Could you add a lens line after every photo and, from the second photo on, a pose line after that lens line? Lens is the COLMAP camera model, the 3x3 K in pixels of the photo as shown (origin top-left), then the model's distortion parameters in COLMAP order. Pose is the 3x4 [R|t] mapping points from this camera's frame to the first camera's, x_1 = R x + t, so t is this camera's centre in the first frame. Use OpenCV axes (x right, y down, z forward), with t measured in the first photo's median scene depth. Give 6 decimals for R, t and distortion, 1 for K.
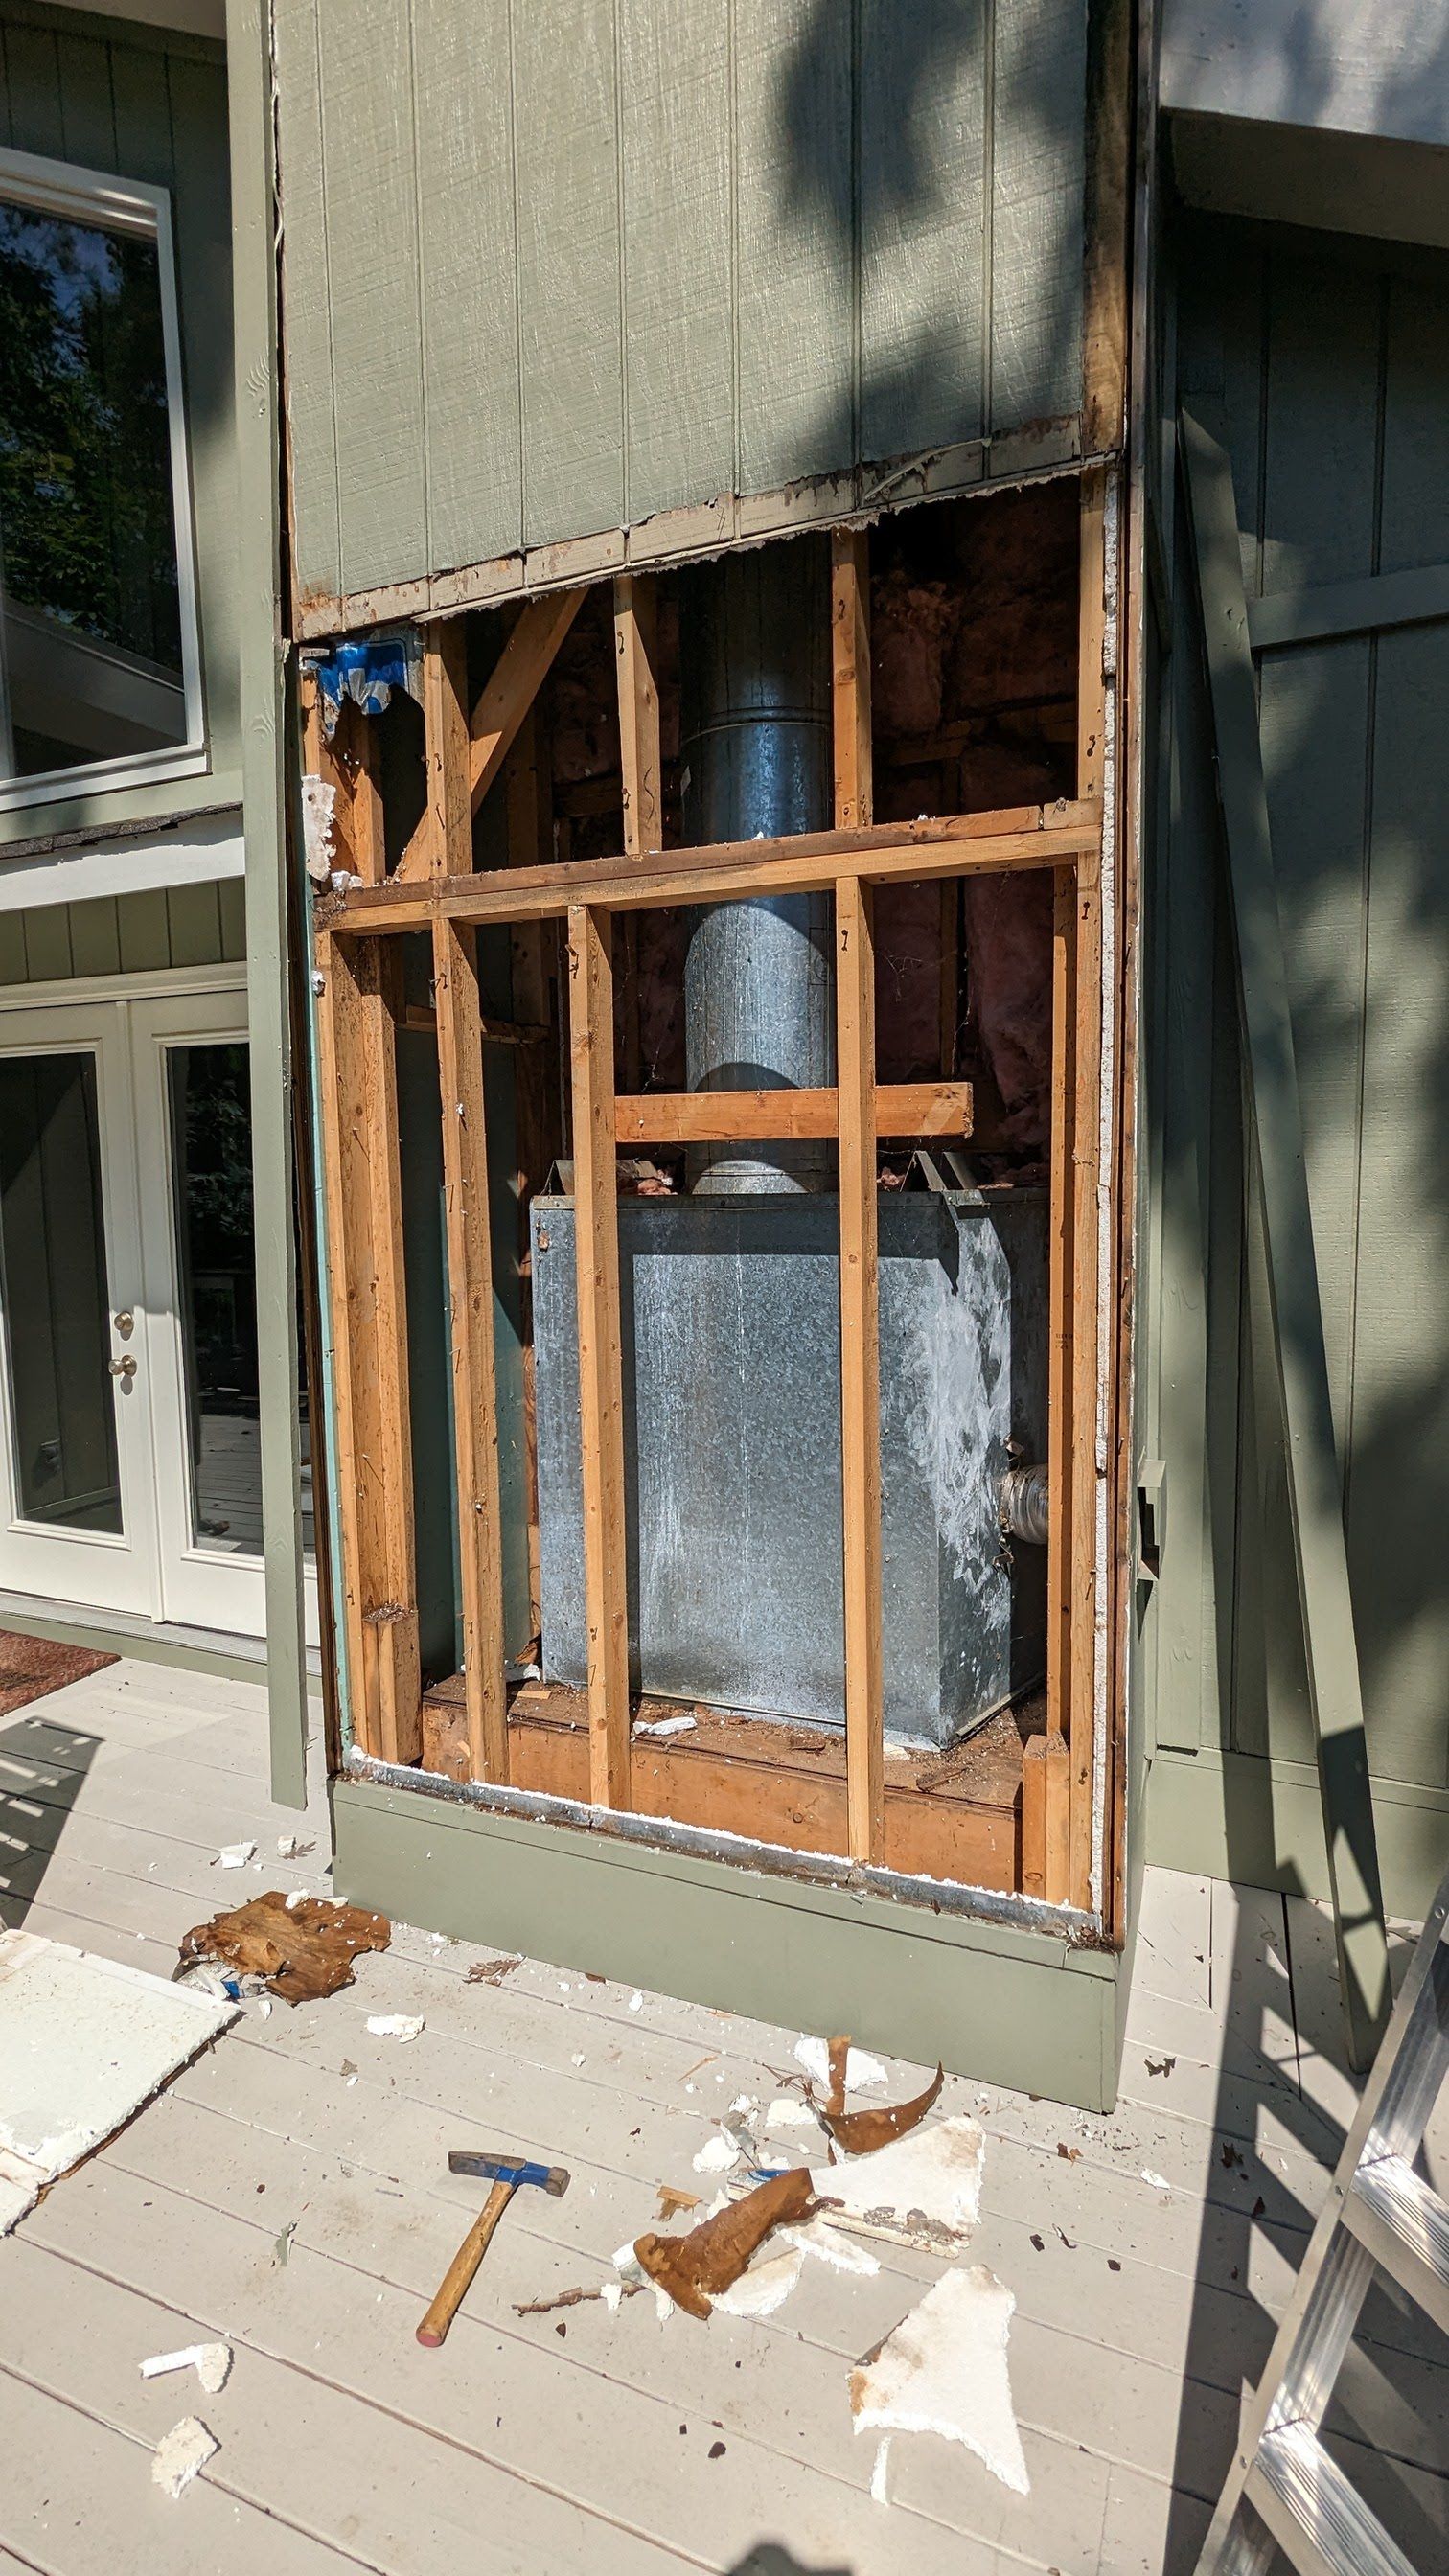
lens RADIAL K [[1234.4, 0, 720.8], [0, 1234.4, 1281.0], [0, 0, 1]] dist [0.004321, 0.001245]
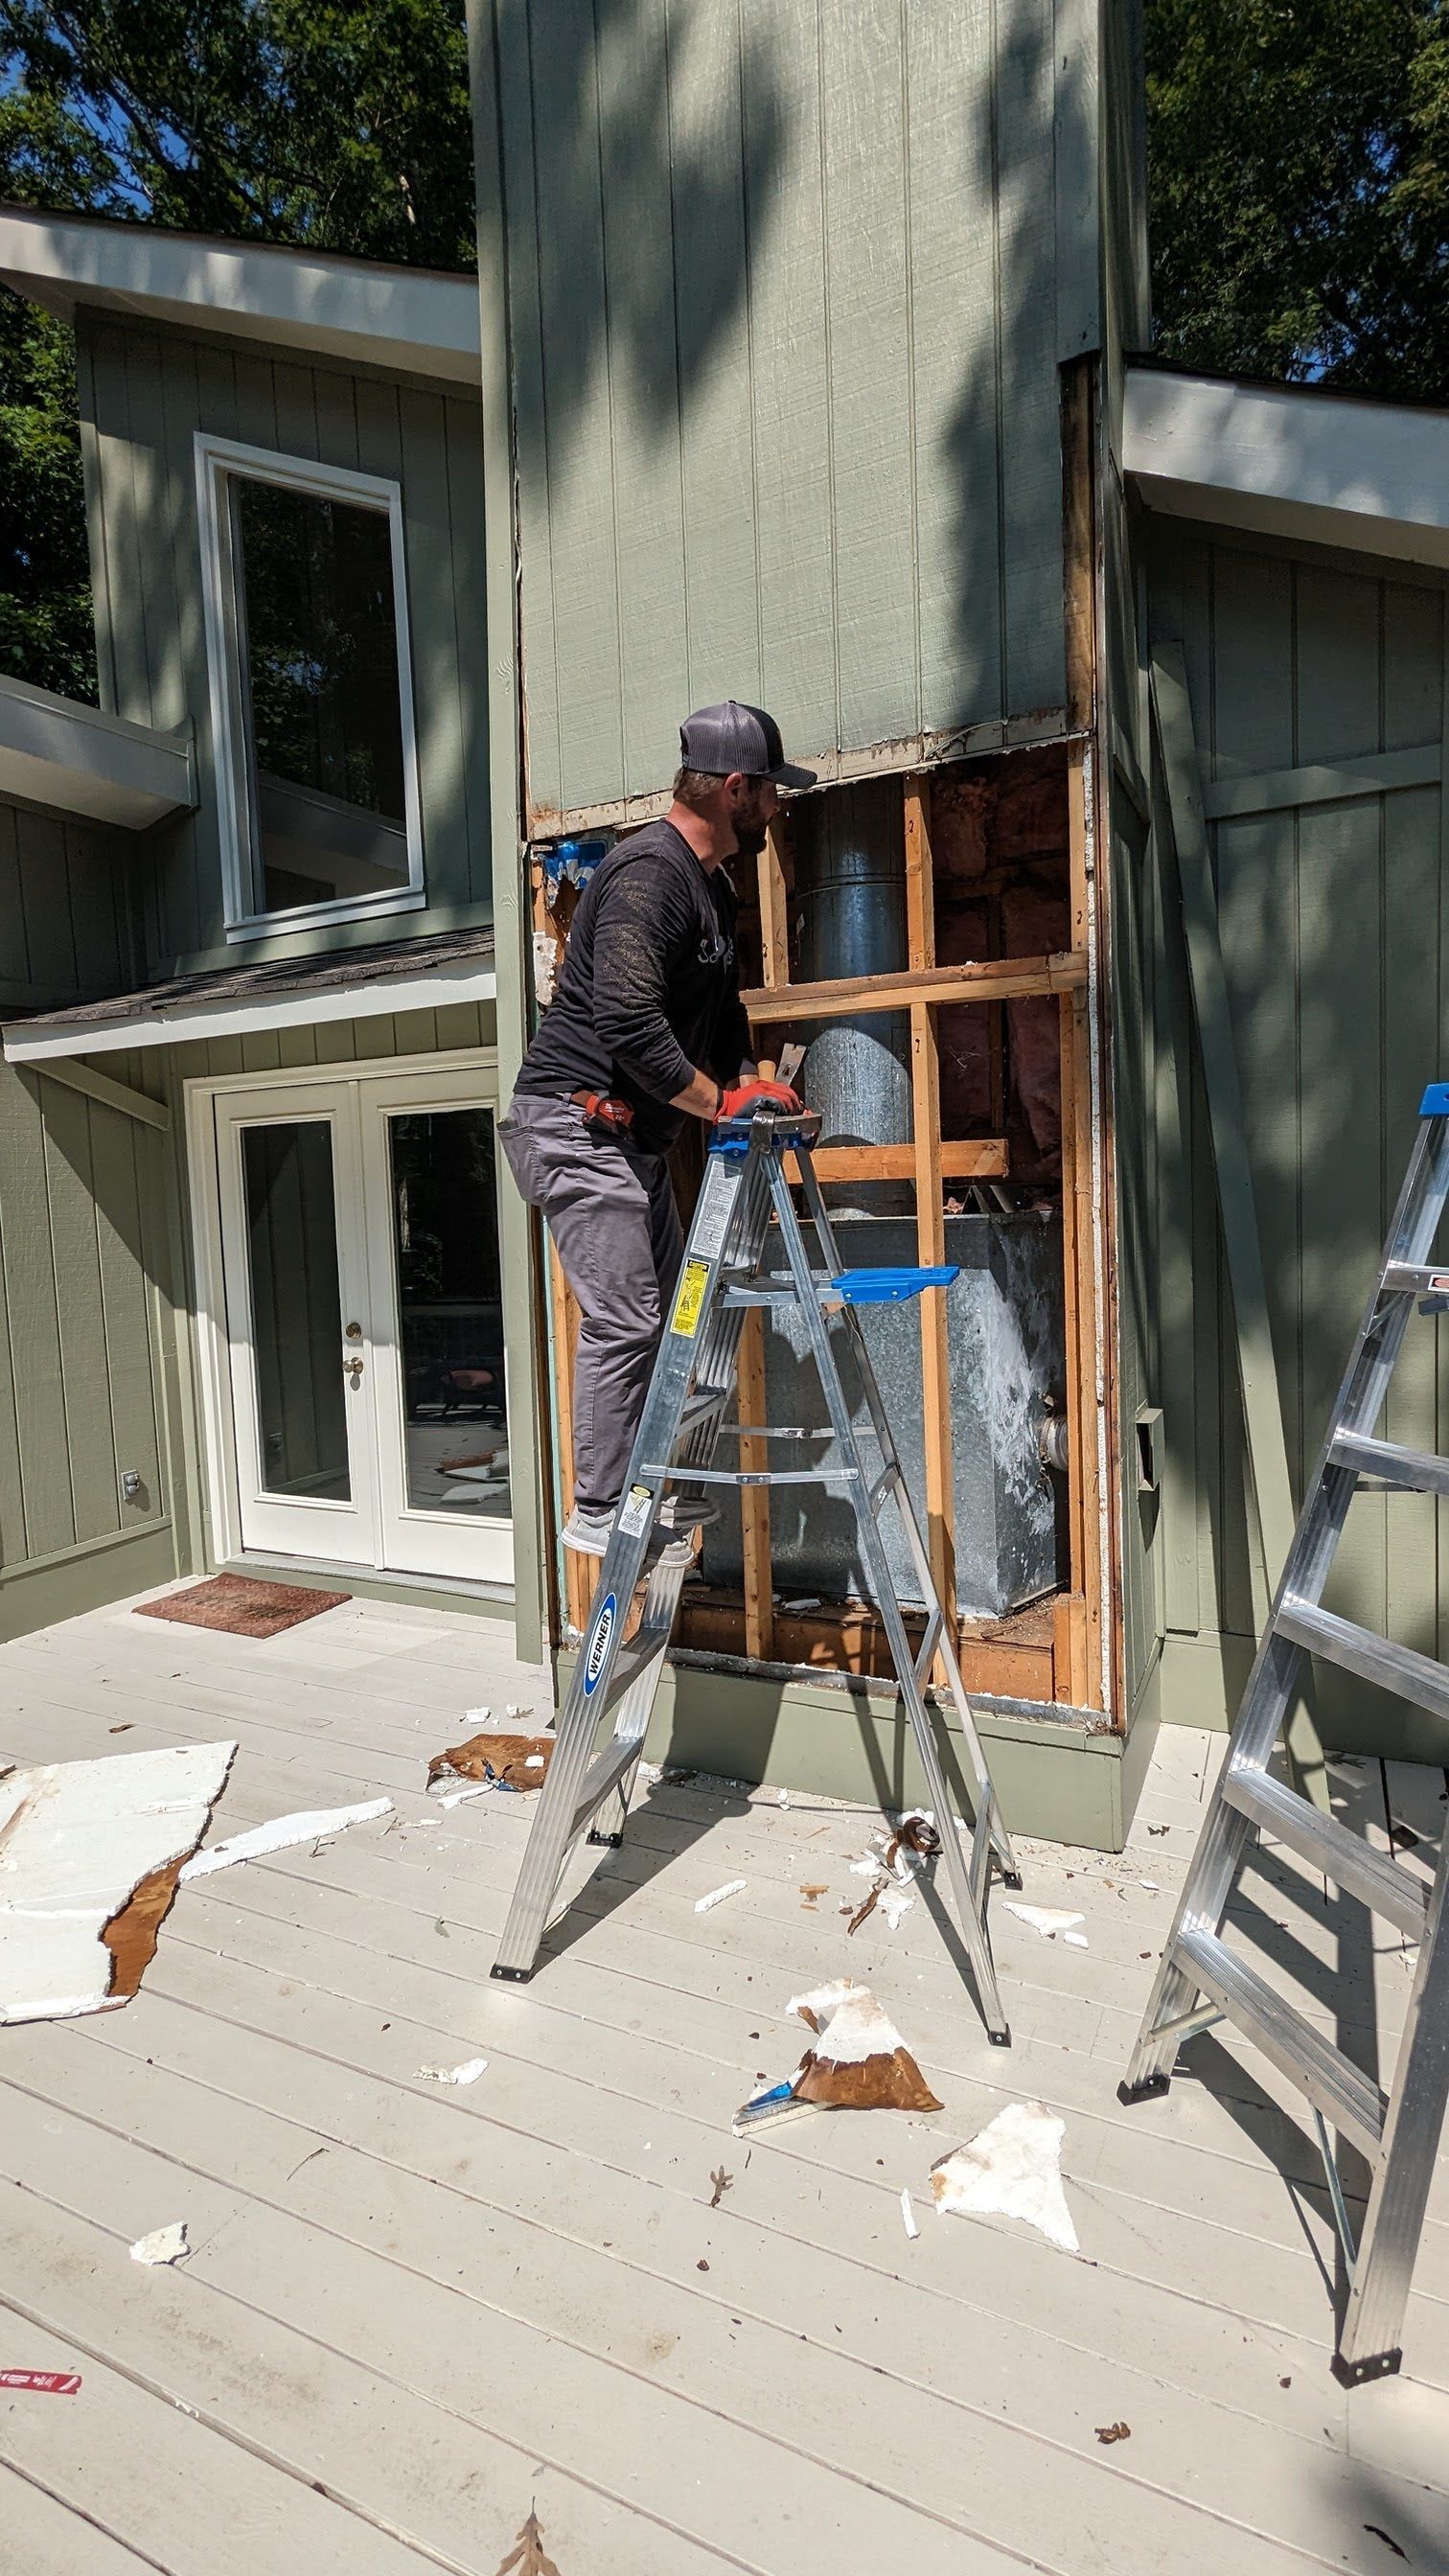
lens RADIAL K [[1234.4, 0, 734.4], [0, 1234.4, 1285.8], [0, 0, 1]] dist [0.004321, 0.001245]
pose [[0.998502, -0.017646, -0.051794, -0.040630], [0.016515, 0.999618, -0.022182, 0.034981], [0.052165, 0.021293, 0.998411, -0.414723]]
